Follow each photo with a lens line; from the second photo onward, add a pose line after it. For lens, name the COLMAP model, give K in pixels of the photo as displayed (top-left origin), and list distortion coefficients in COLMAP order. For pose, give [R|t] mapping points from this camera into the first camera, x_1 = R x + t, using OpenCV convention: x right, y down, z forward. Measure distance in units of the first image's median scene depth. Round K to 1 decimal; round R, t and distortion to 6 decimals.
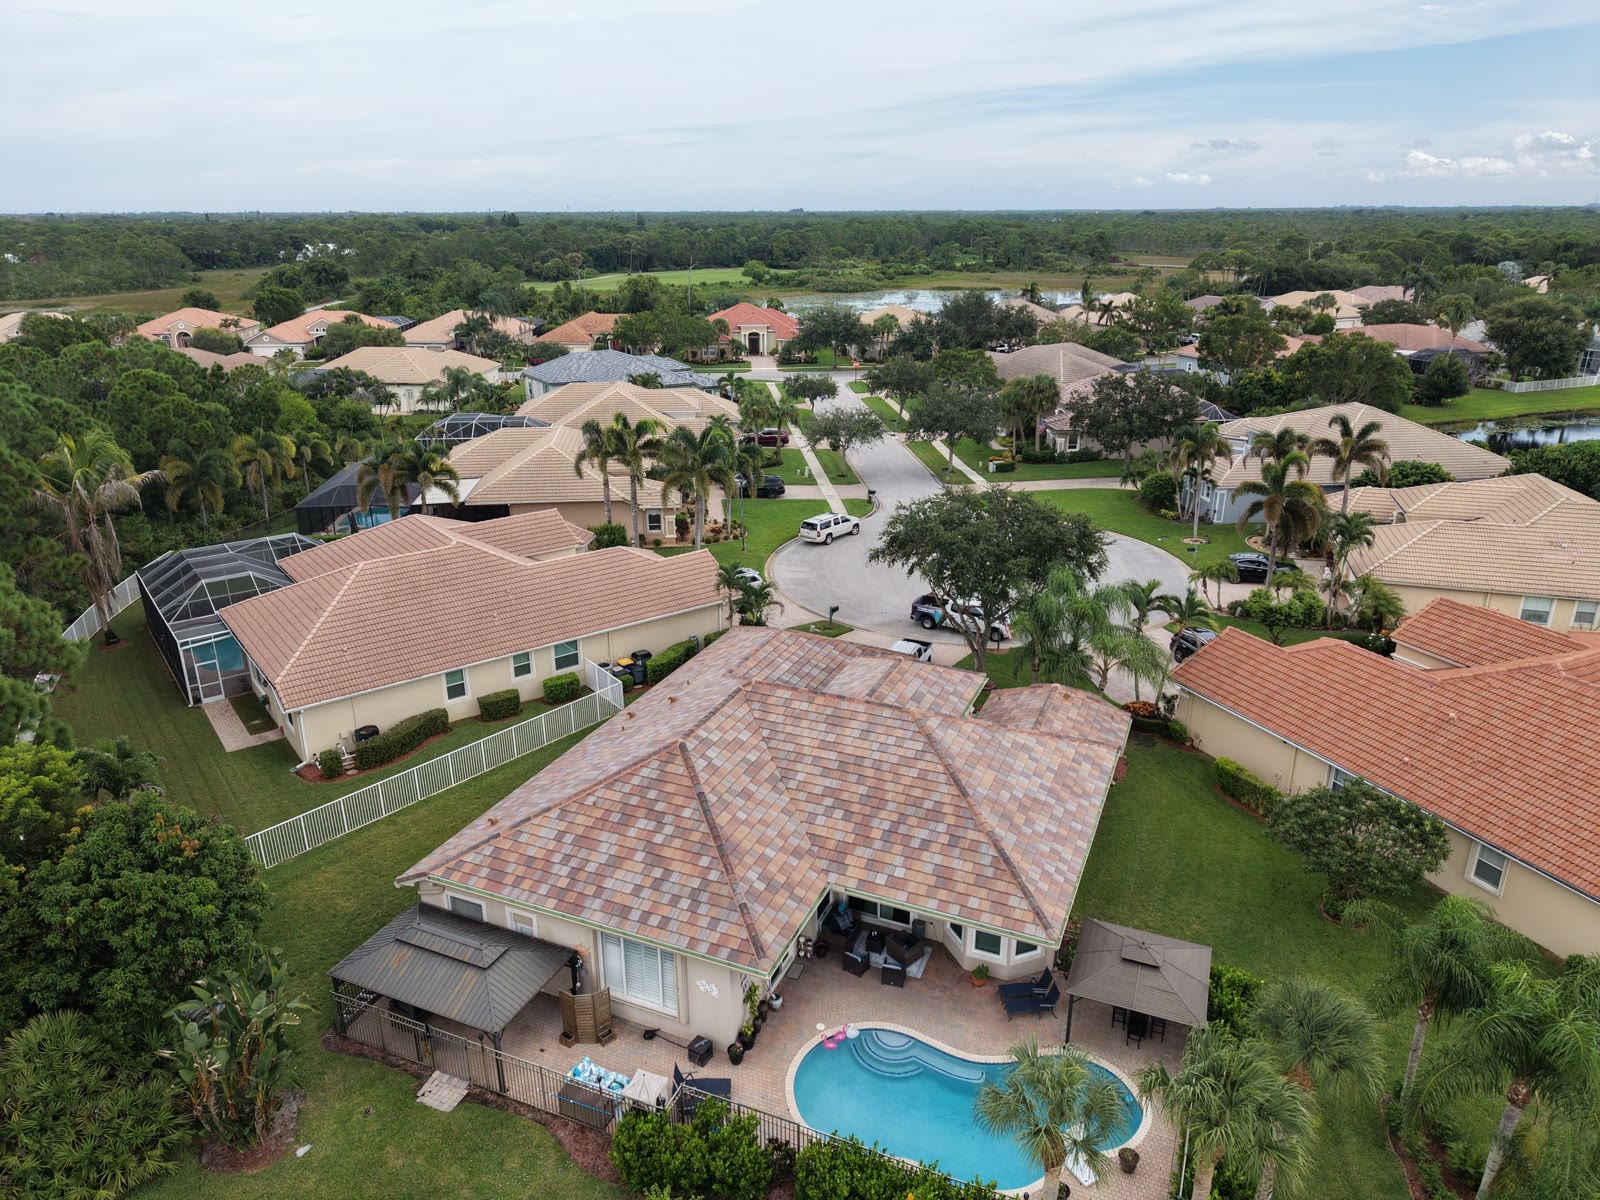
lens RADIAL K [[1082.4, 0, 800.0], [0, 1082.4, 600.0], [0, 0, 1]] dist [0.017644, -0.009009]
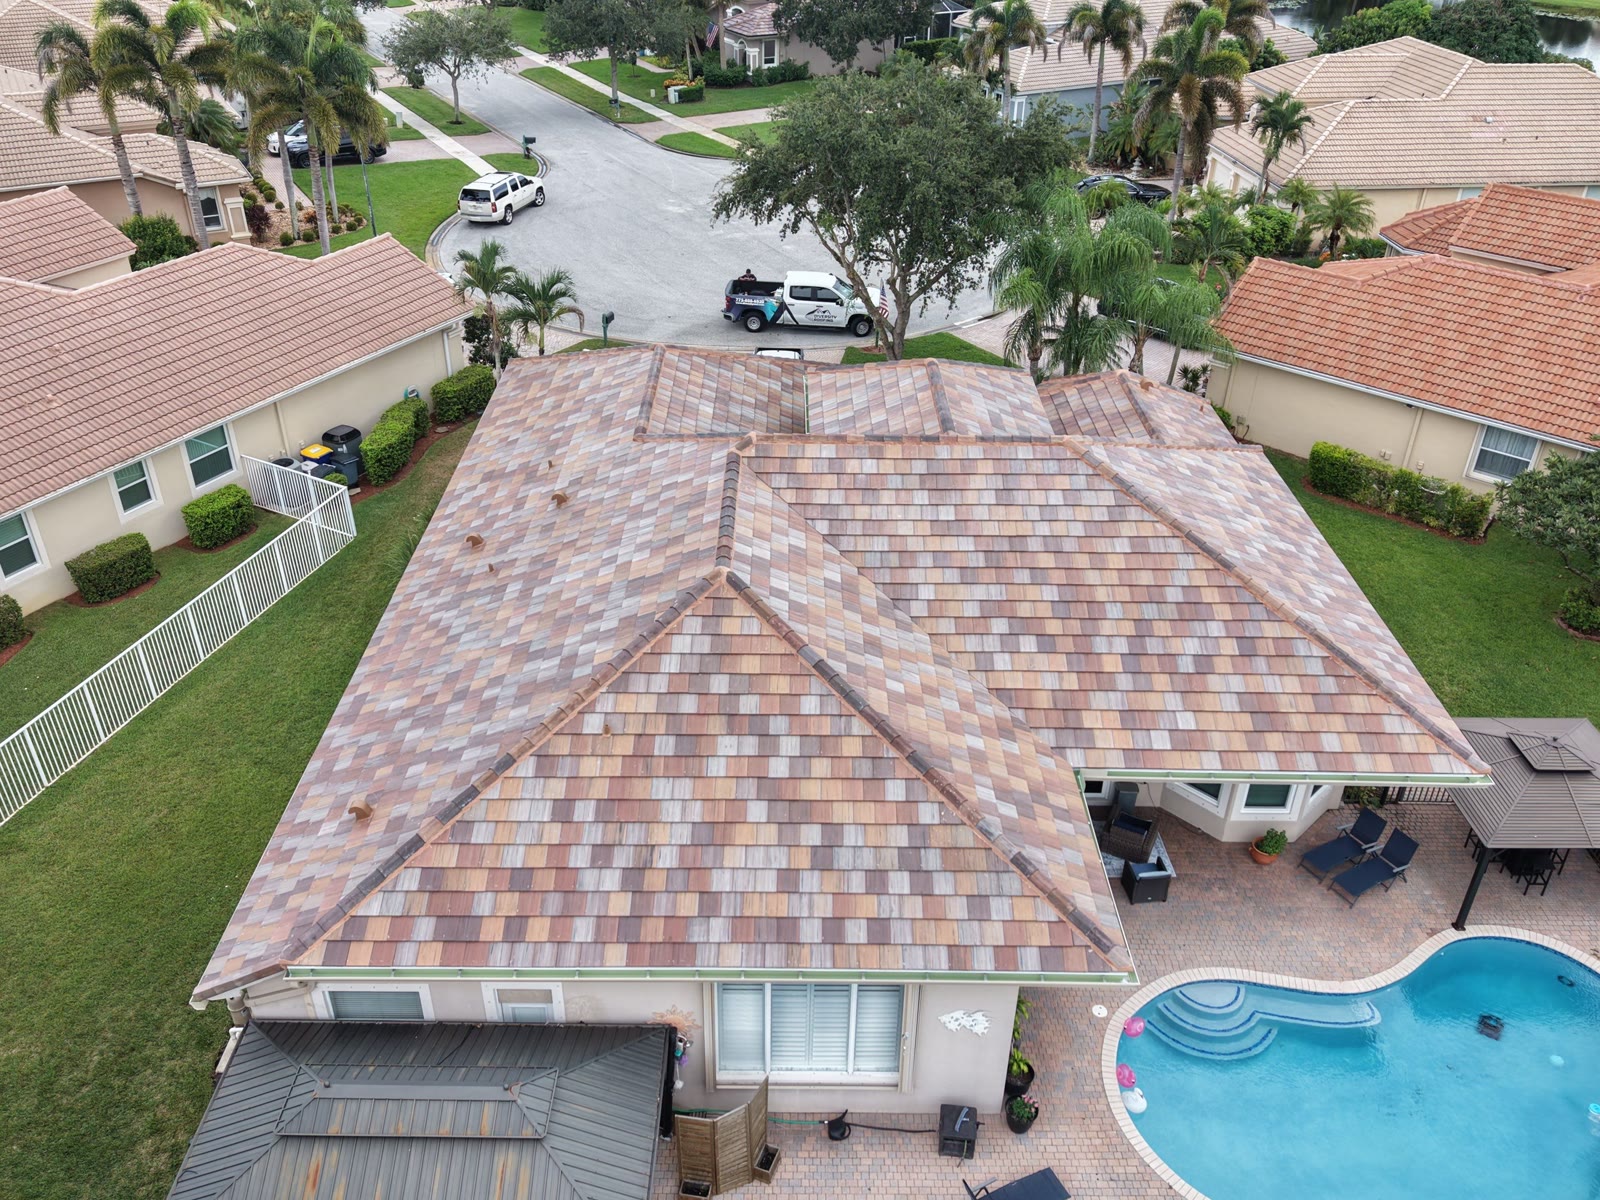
lens RADIAL K [[1314.1, 0, 800.0], [0, 1314.1, 600.0], [0, 0, 1]] dist [0.080276, -0.189824]
pose [[0.911523, -0.196601, 0.361212, -0.199727], [0.117722, 0.966312, 0.228875, 0.005154], [-0.394041, -0.166102, 0.903959, 0.284496]]
